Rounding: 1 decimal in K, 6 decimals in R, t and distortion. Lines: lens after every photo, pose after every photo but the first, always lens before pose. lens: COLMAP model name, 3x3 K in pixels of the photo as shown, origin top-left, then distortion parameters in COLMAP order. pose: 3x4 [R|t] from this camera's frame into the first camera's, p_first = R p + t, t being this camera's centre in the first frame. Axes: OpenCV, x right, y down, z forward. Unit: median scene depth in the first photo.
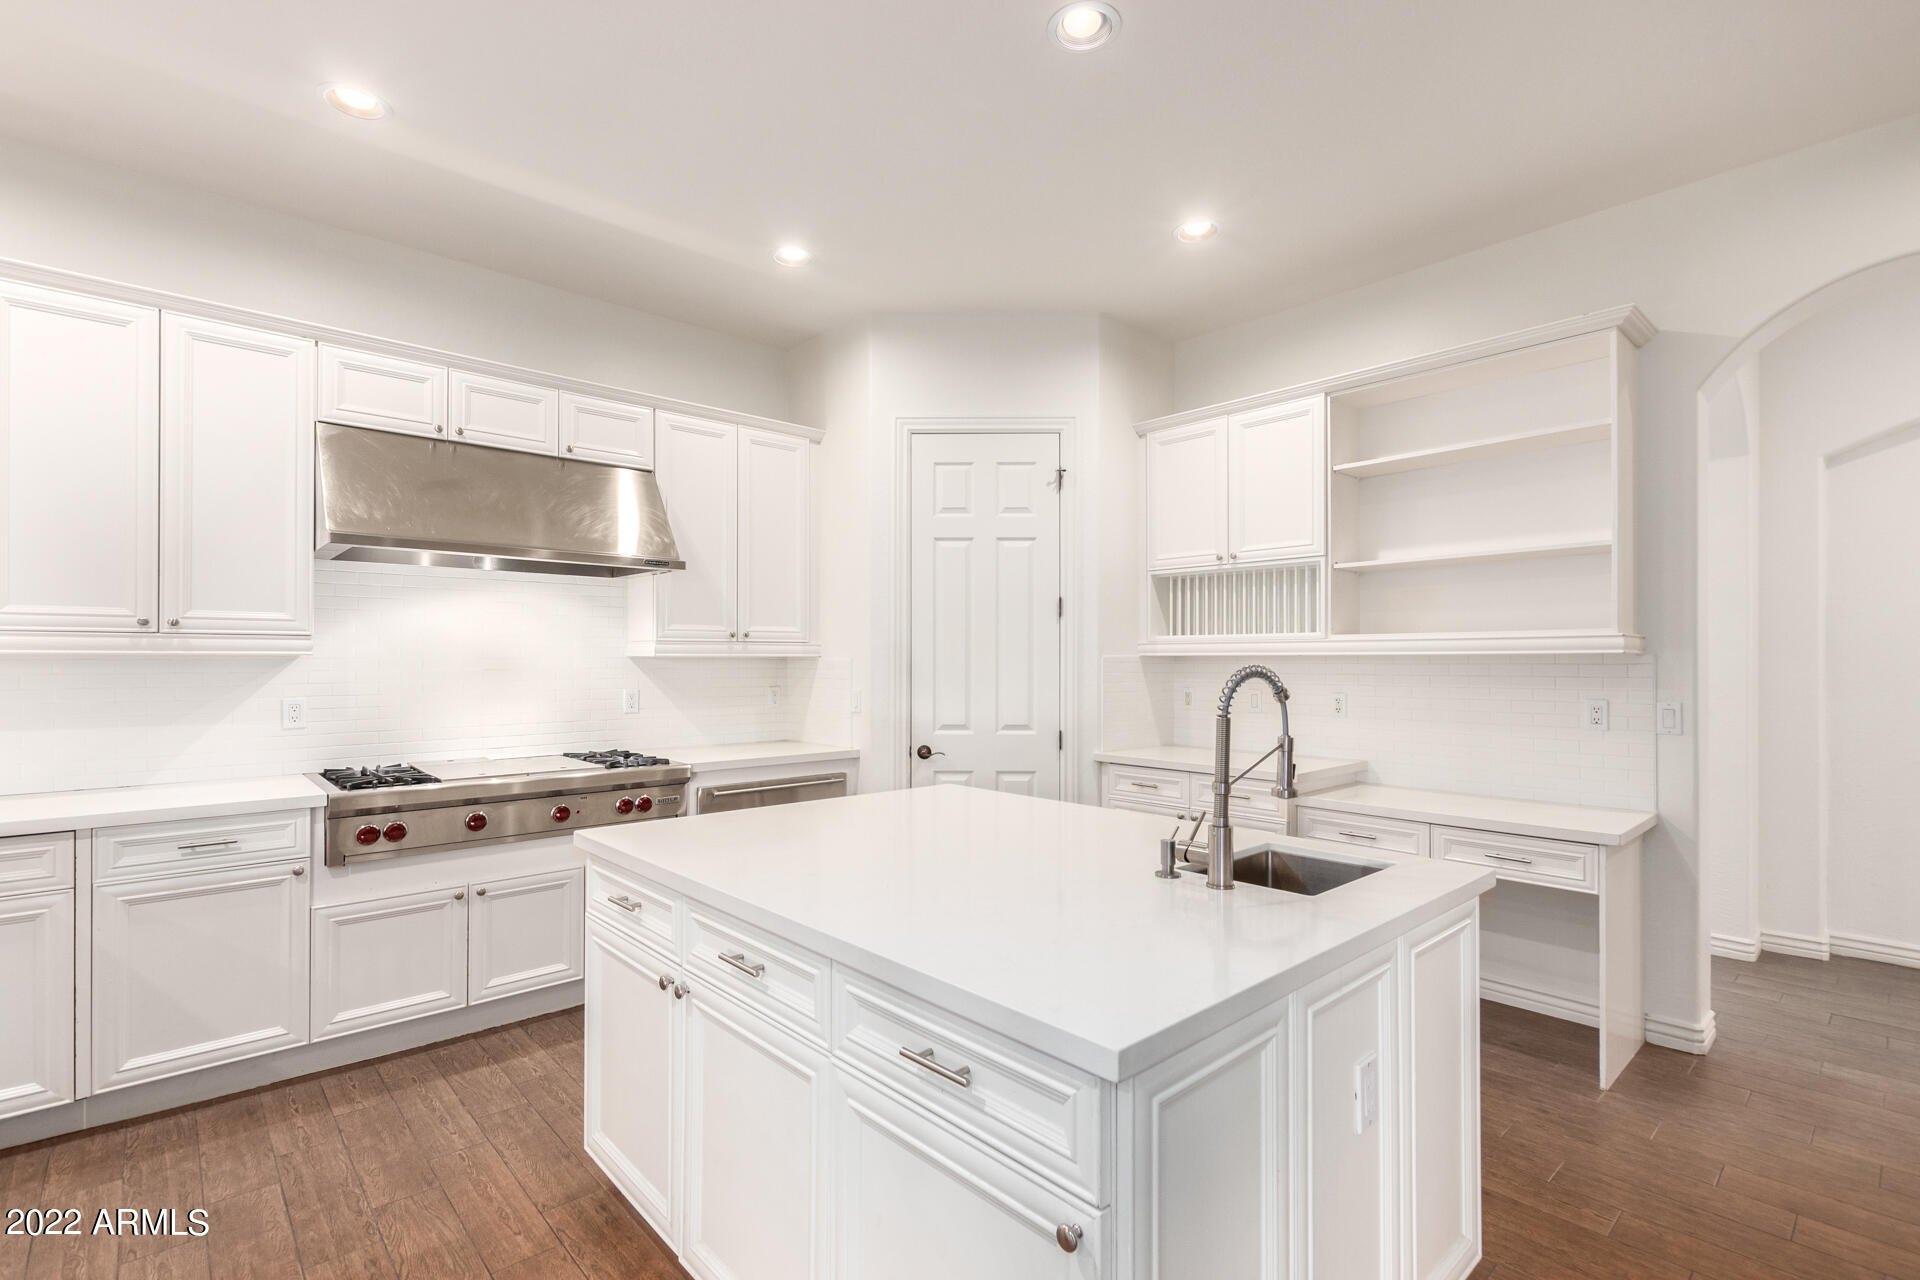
lens RADIAL K [[872.5, 0, 970.2], [0, 872.5, 655.0], [0, 0, 1]] dist [0.004739, 0.000473]
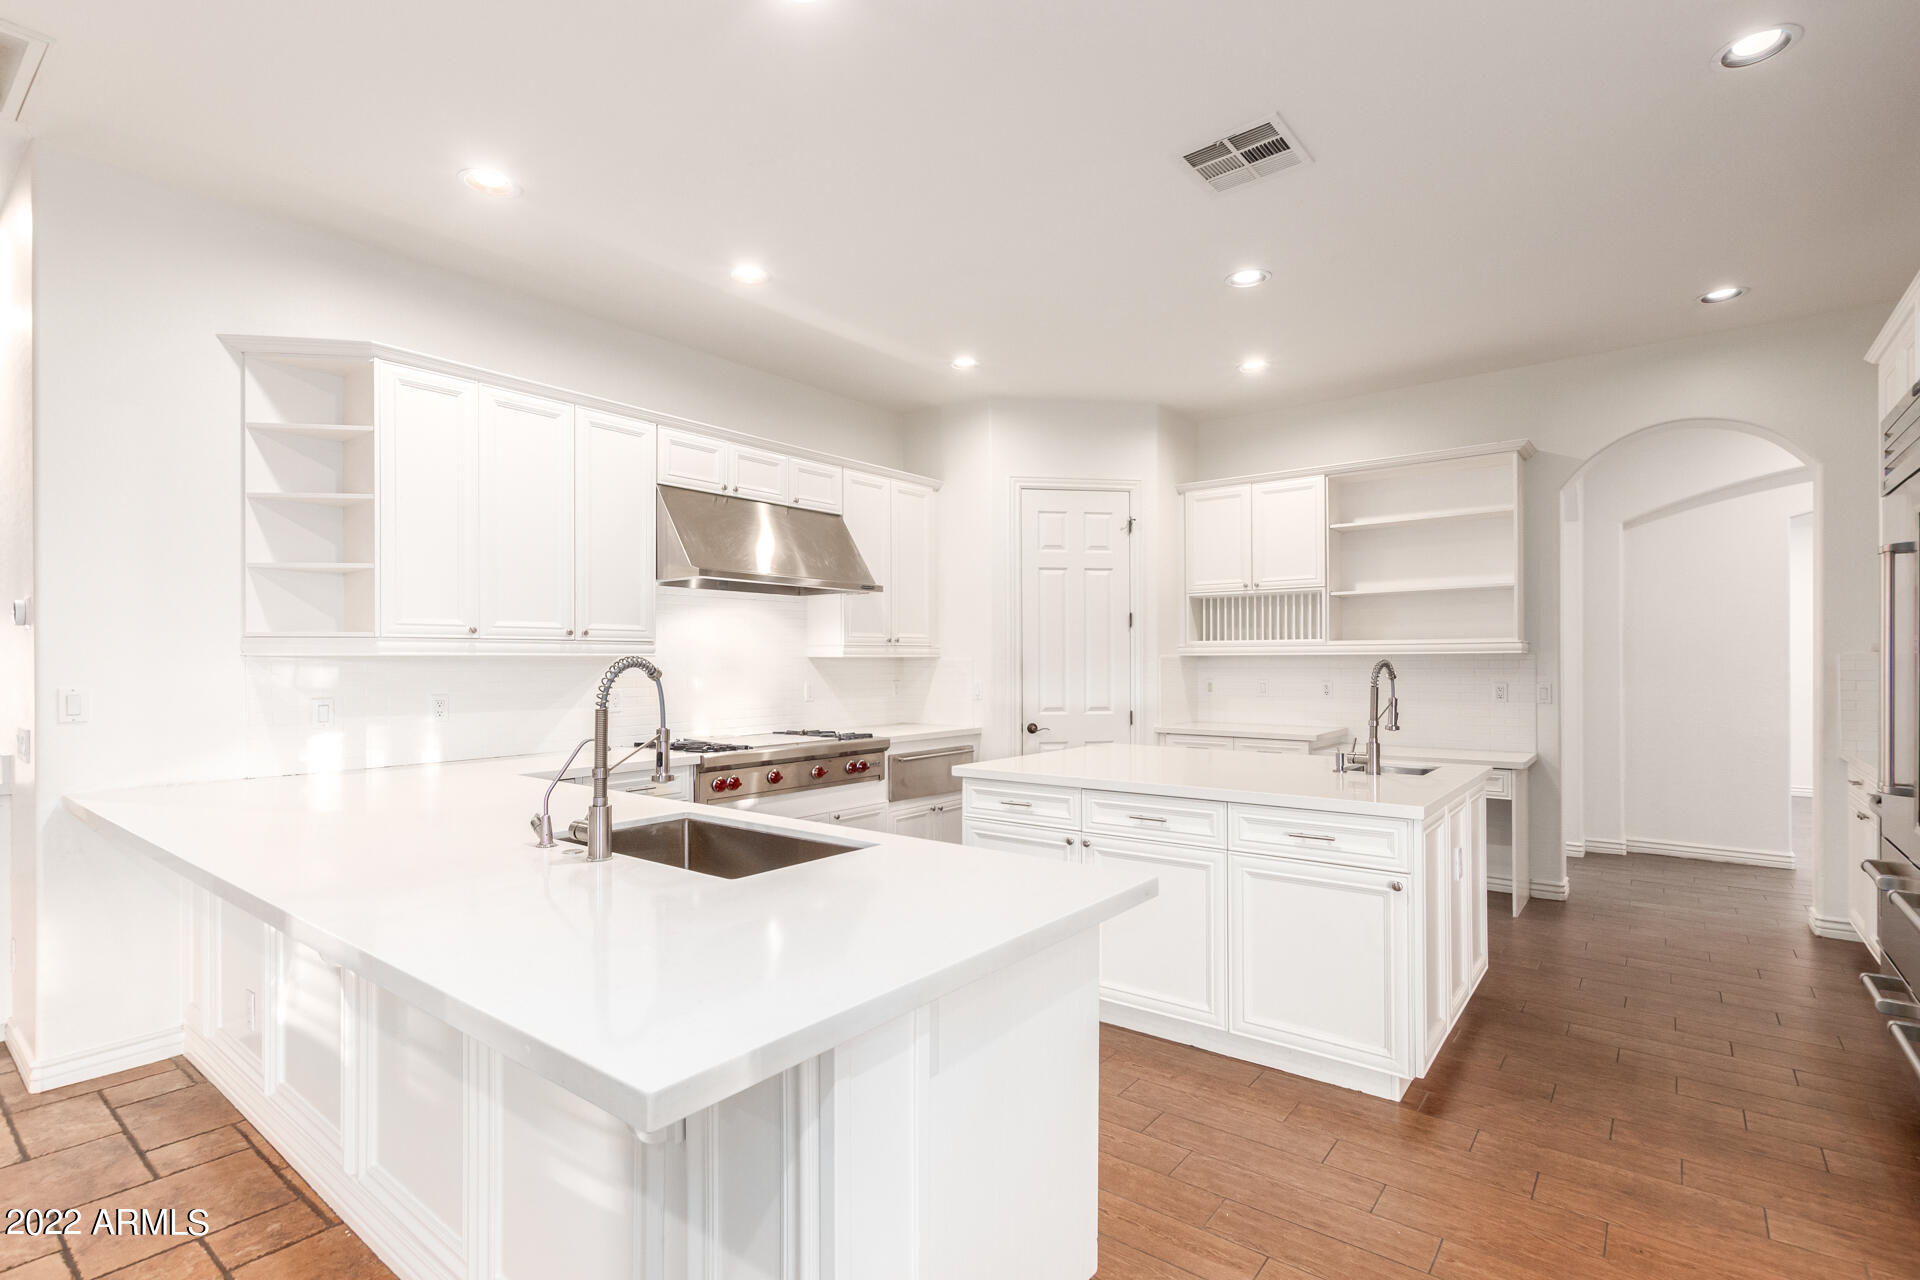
lens RADIAL K [[896.0, 0, 961.3], [0, 896.0, 657.6], [0, 0, 1]] dist [0.011529, 0.000442]
pose [[0.987320, -0.002764, 0.158717, -0.417340], [0.002371, 0.999994, 0.002666, -0.000755], [-0.158723, -0.002256, 0.987321, -0.370030]]
